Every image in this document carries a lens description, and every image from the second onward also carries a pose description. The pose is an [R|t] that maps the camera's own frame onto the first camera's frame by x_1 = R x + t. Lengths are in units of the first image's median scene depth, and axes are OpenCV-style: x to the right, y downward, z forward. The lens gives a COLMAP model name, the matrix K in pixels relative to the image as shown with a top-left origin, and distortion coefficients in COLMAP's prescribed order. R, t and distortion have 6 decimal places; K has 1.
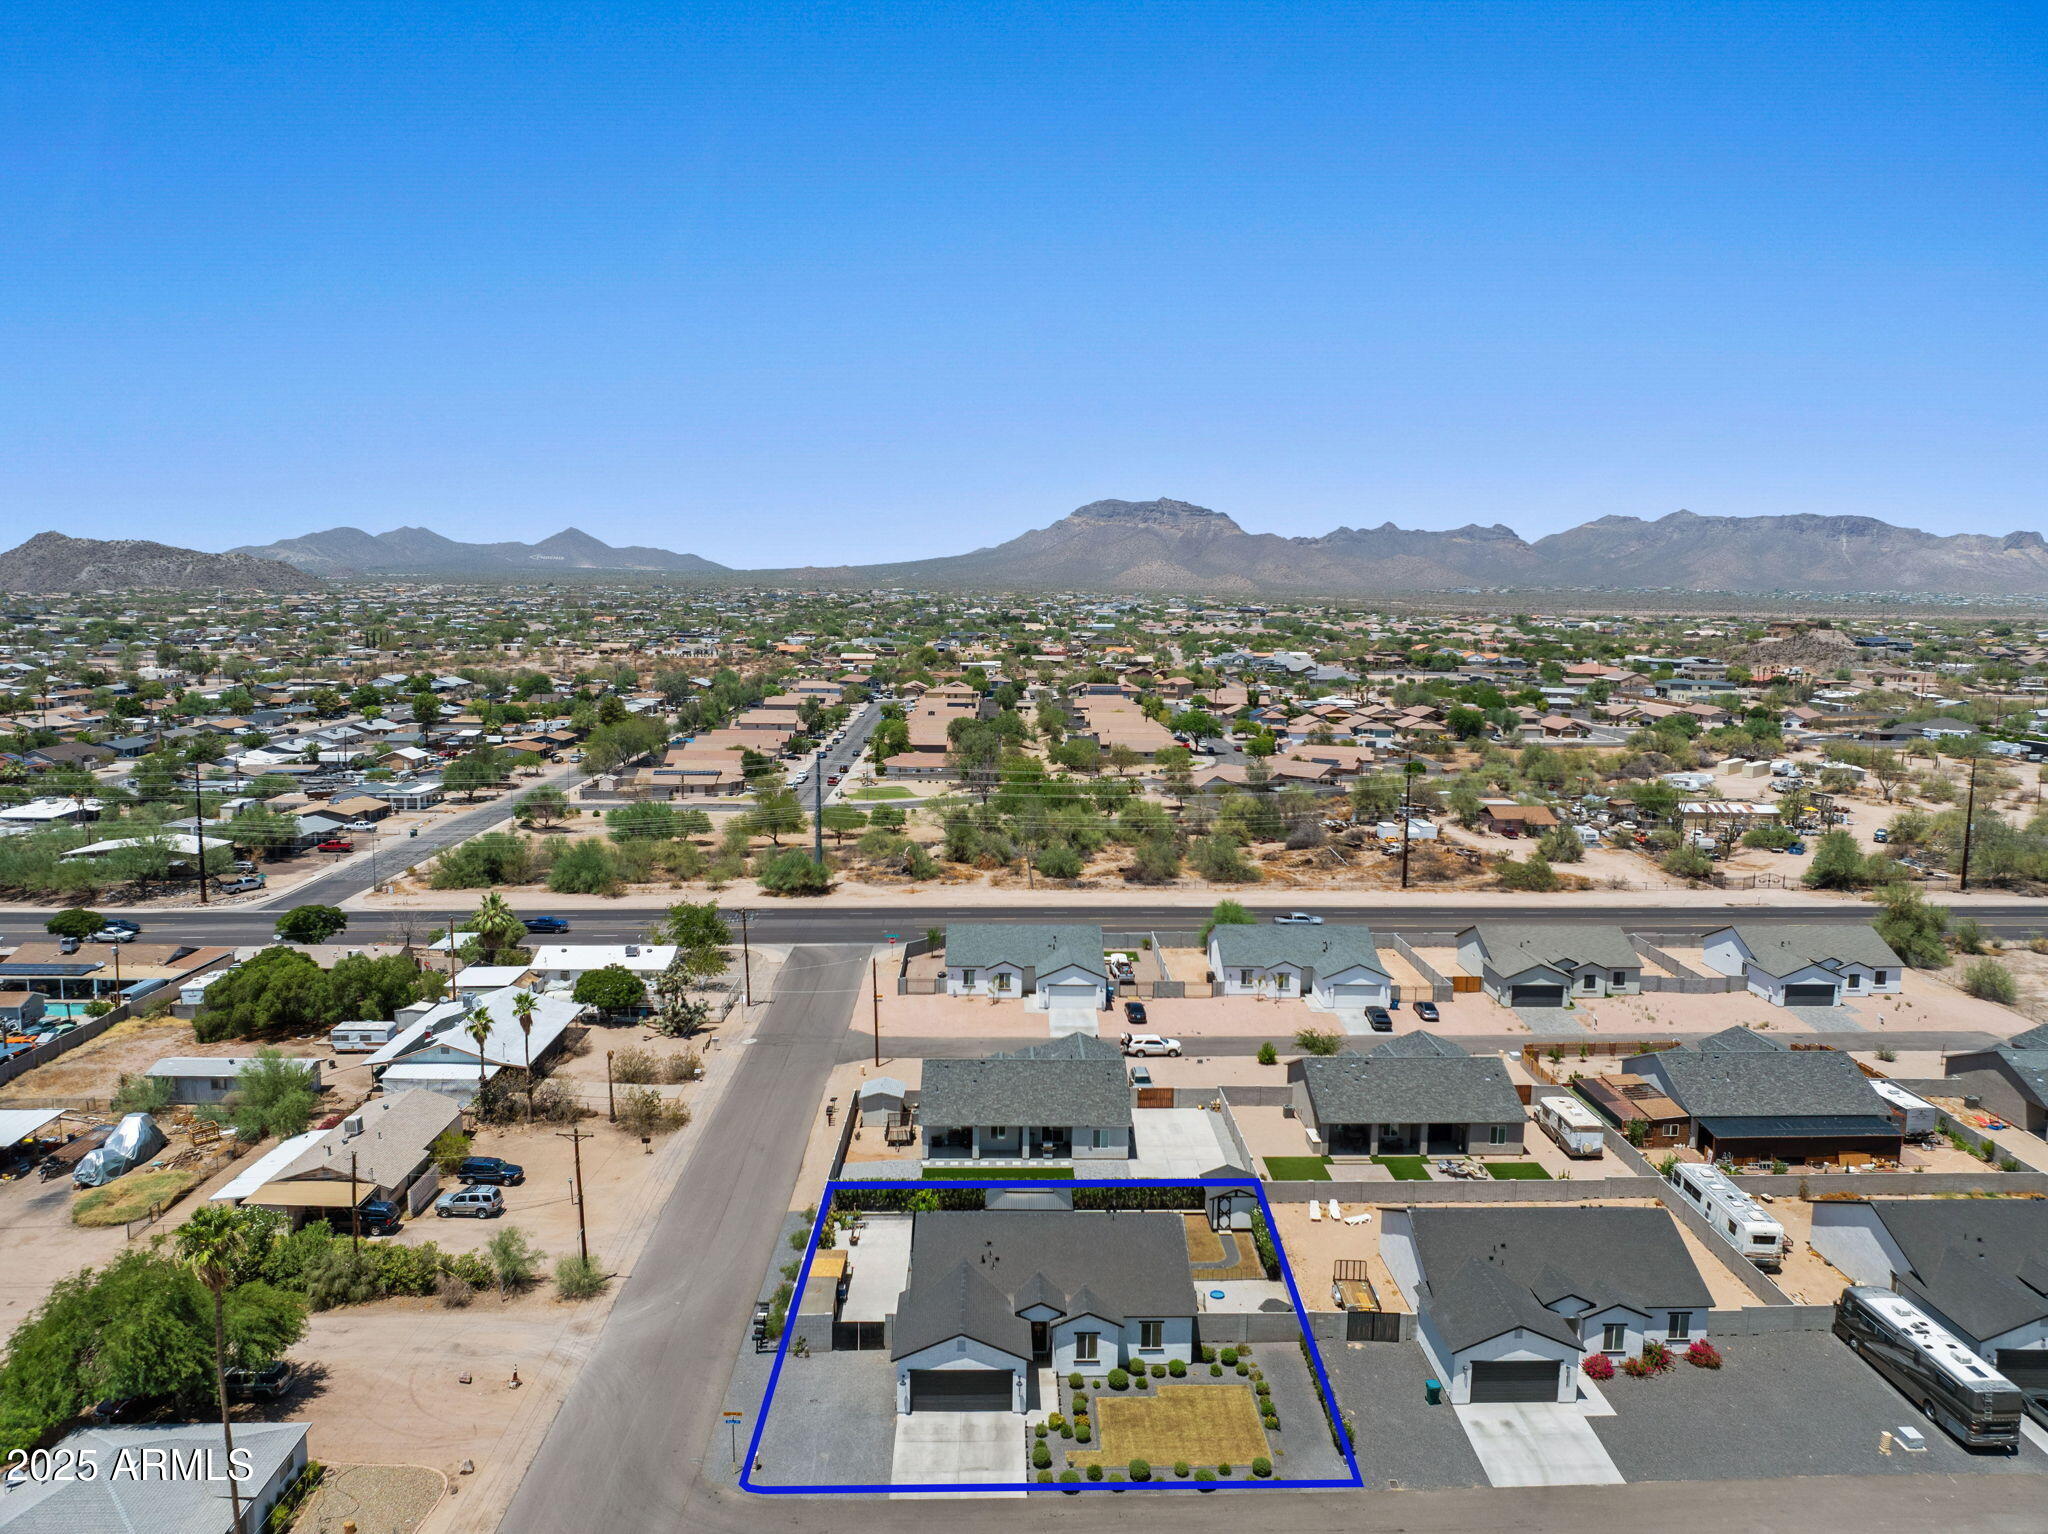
lens RADIAL K [[1473.1, 0, 1024.0], [0, 1473.1, 767.0], [0, 0, 1]] dist [-0.043845, 0.005415]
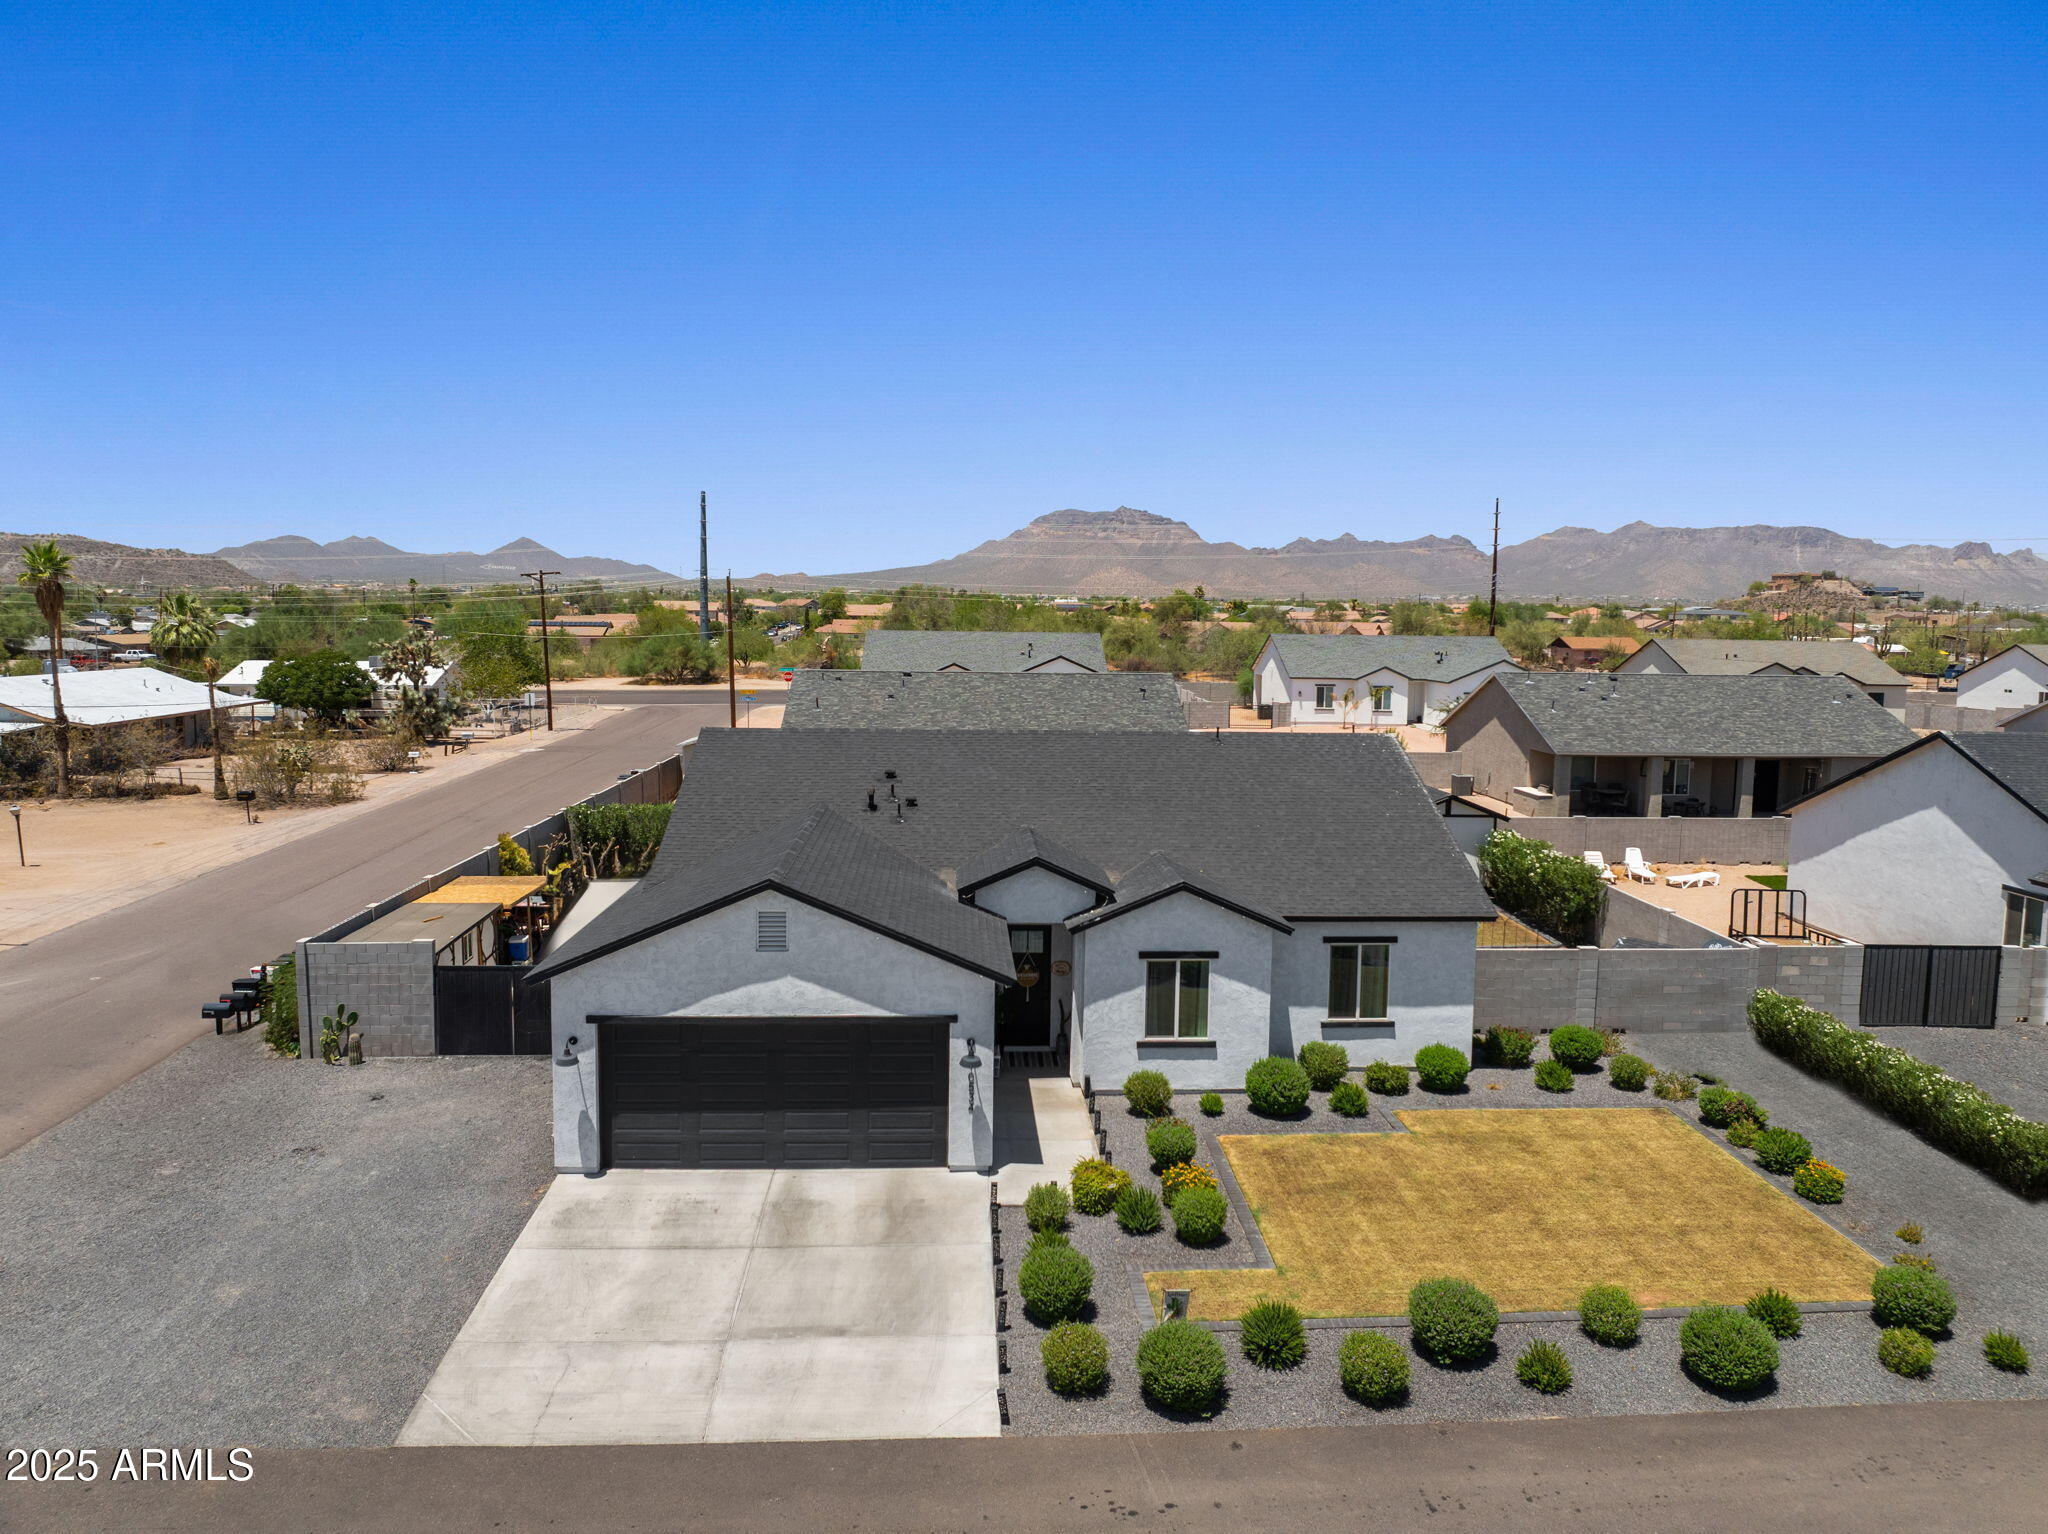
lens RADIAL K [[1441.5, 0, 1024.0], [0, 1441.5, 767.0], [0, 0, 1]] dist [-0.040203, -0.002253]
pose [[0.999586, -0.001214, 0.028742, -0.000563], [0.001935, 0.999684, -0.025056, 0.342354], [-0.028702, 0.025101, 0.999273, 0.657904]]
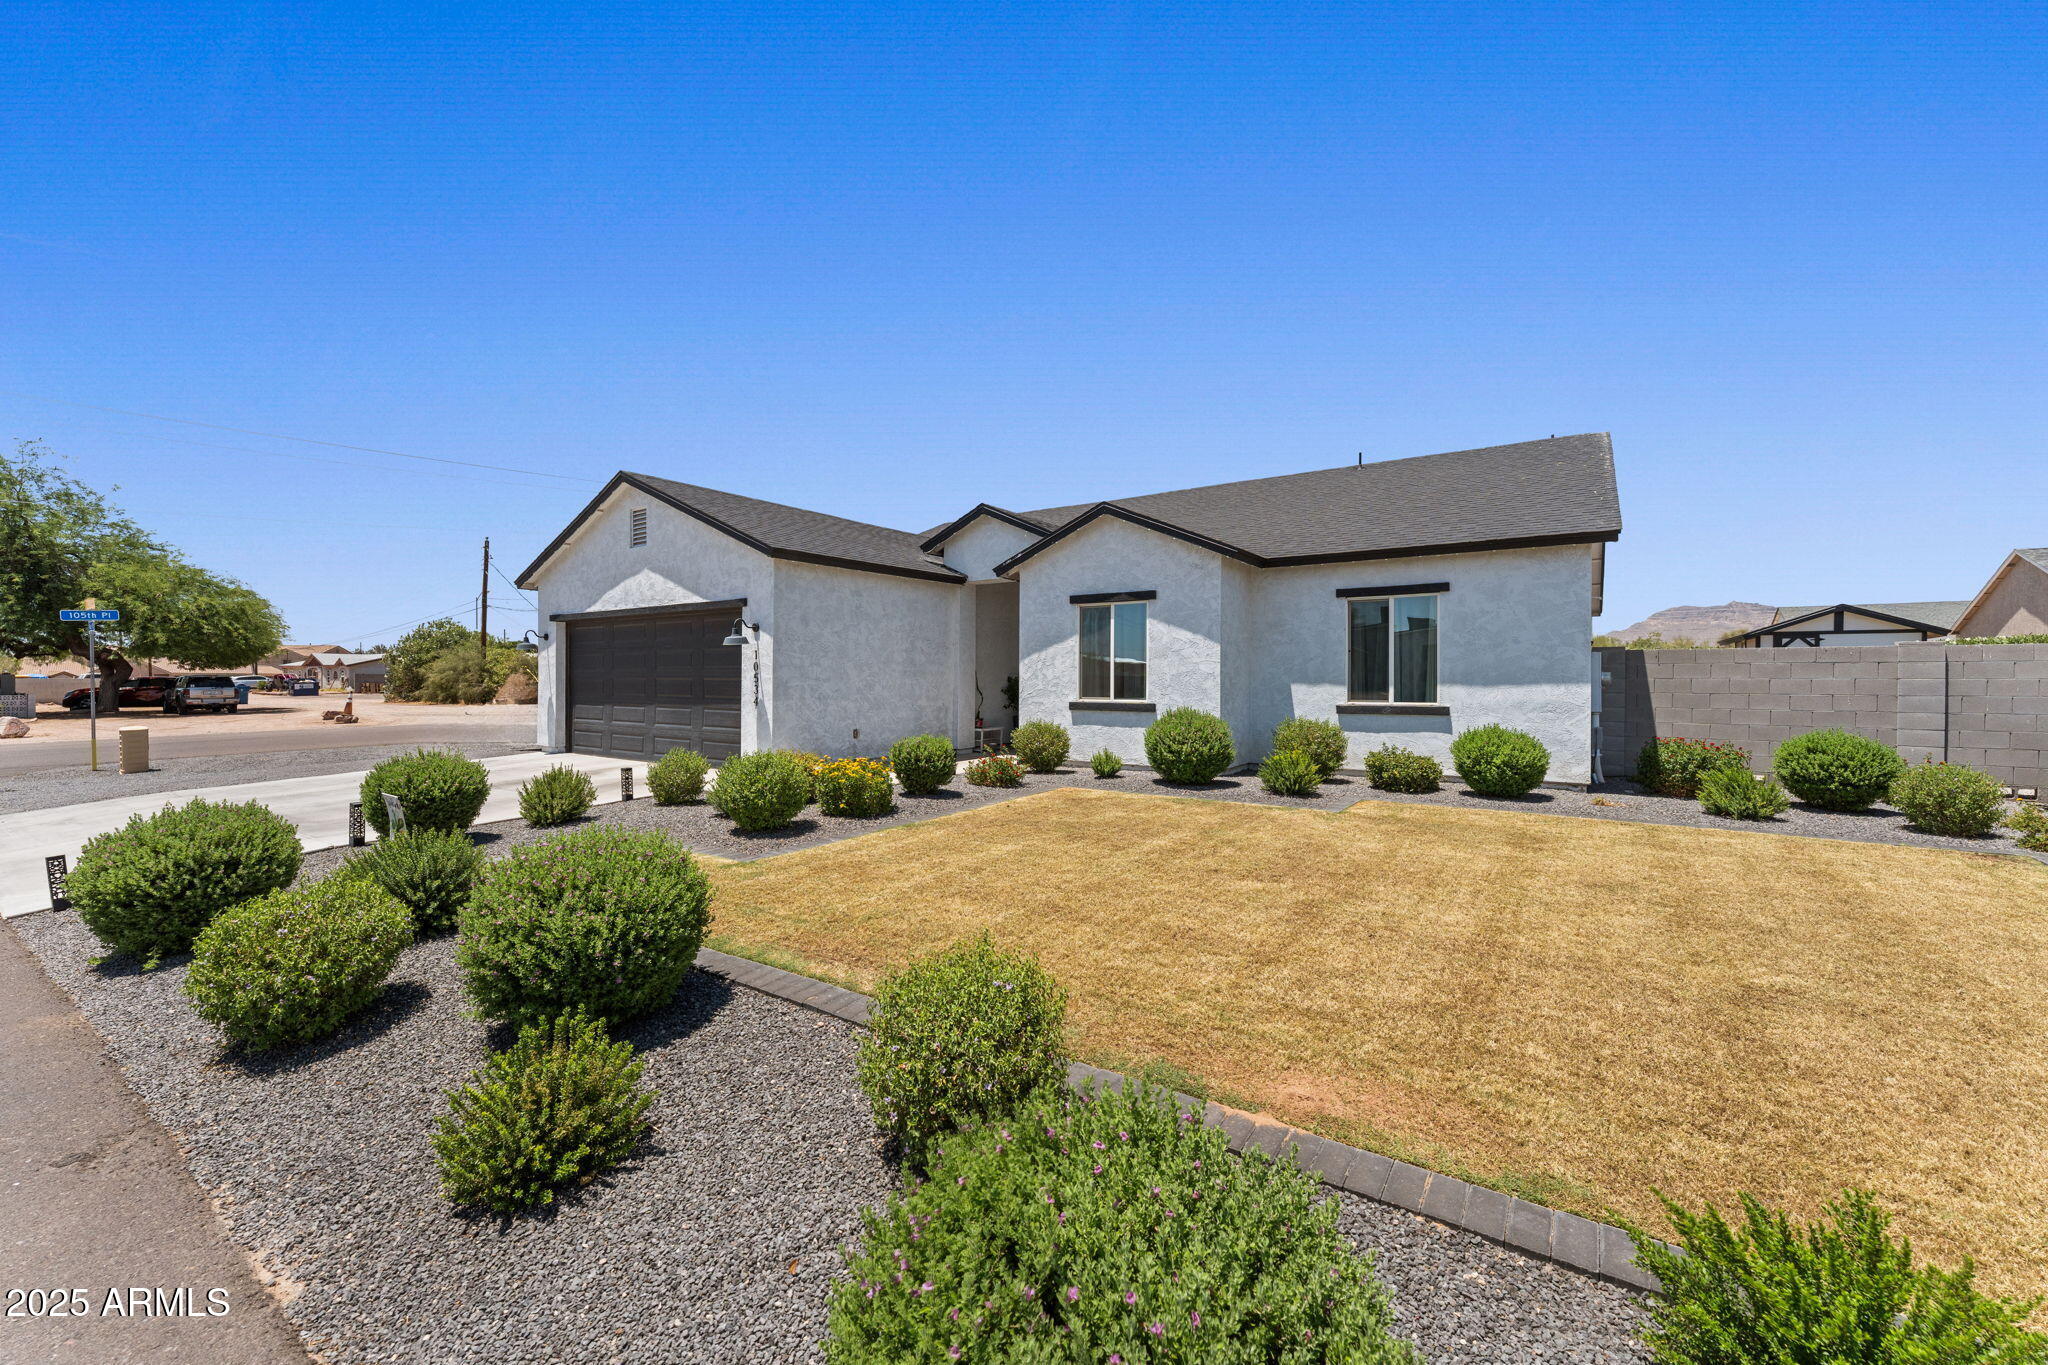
lens RADIAL K [[814.0, 0, 1024.0], [0, 814.0, 682.5], [0, 0, 1]] dist [0.000464, -0.000453]
pose [[0.809835, -0.007449, -0.586610, 0.115801], [-0.071204, 0.991279, -0.110887, 0.408312], [0.582320, 0.131569, 0.802242, 0.844059]]
